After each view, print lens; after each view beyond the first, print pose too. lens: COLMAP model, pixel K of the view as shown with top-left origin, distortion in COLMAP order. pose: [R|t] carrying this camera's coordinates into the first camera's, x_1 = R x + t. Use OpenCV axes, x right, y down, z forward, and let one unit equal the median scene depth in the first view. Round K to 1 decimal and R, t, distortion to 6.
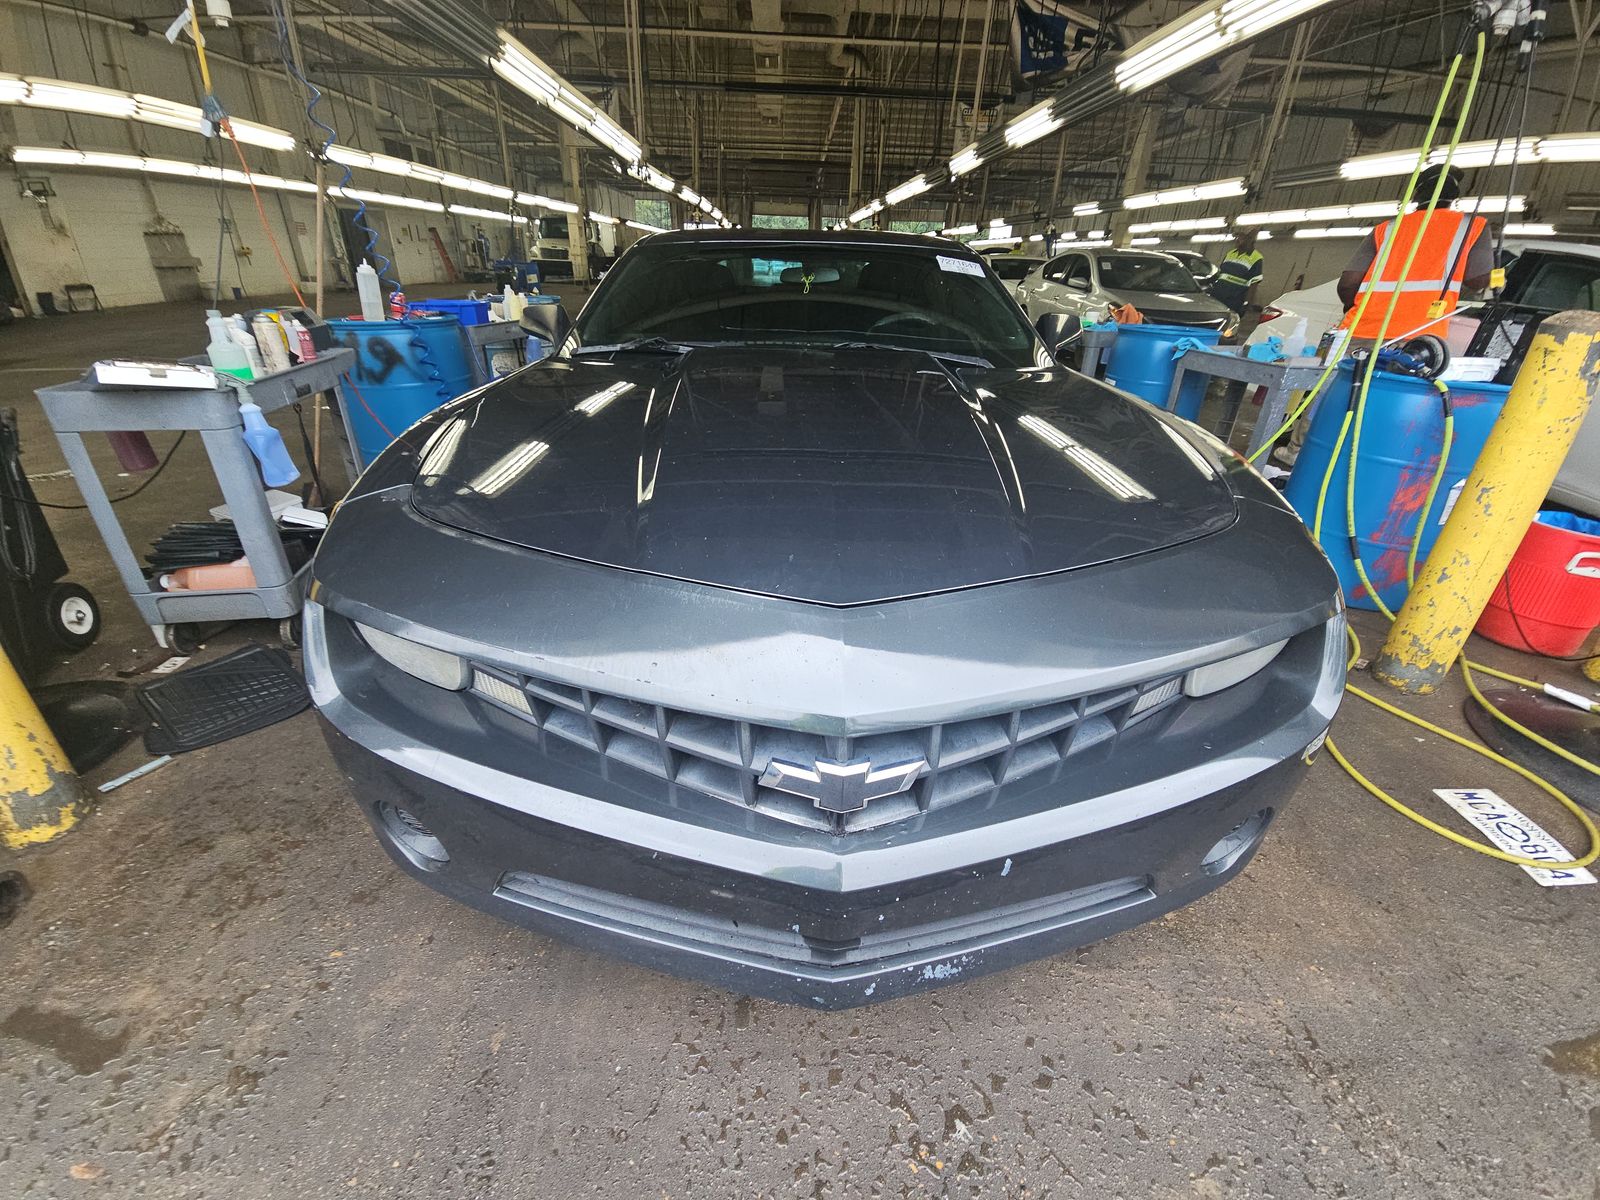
lens RADIAL K [[649.0, 0, 786.1], [0, 649.0, 567.5], [0, 0, 1]] dist [0.022443, -0.016536]
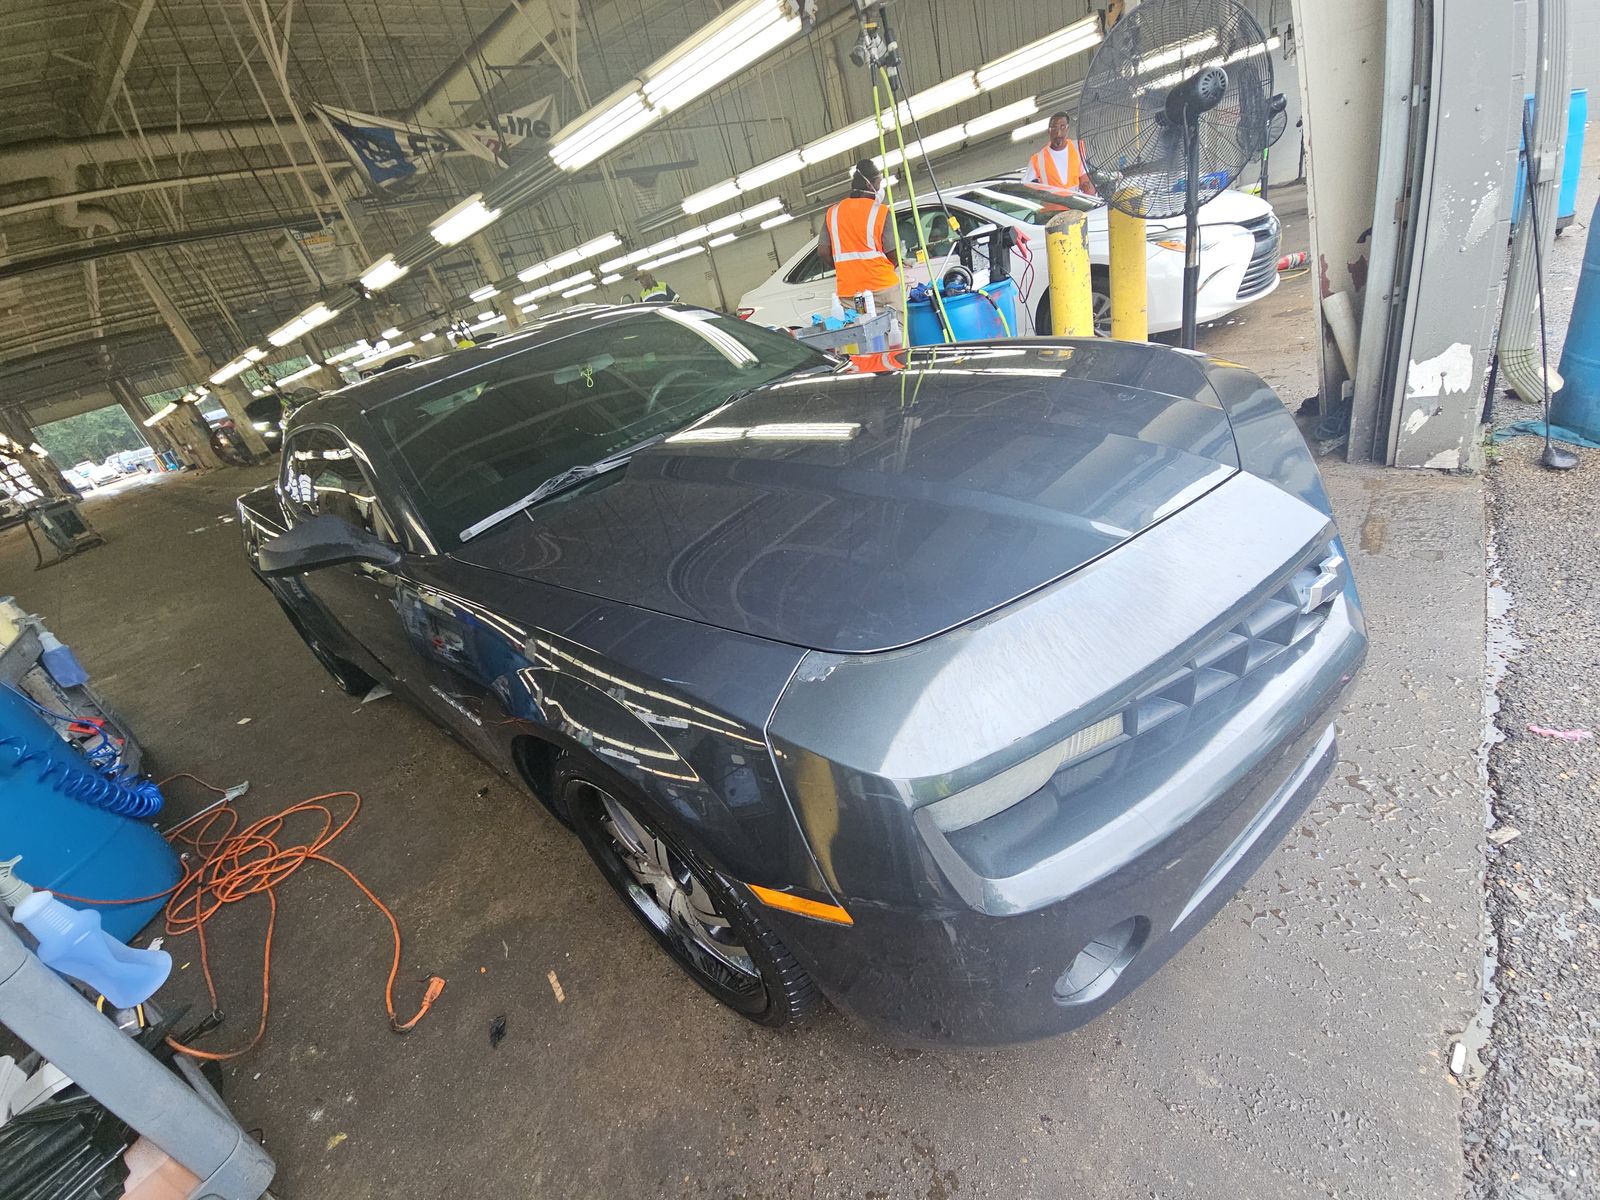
lens RADIAL K [[649.0, 0, 786.1], [0, 649.0, 567.5], [0, 0, 1]] dist [0.022443, -0.016536]
pose [[0.647550, -0.499857, 0.575171, -0.167830], [0.556796, 0.825682, 0.090704, -0.049889], [-0.520247, 0.261517, 0.812989, 0.060424]]
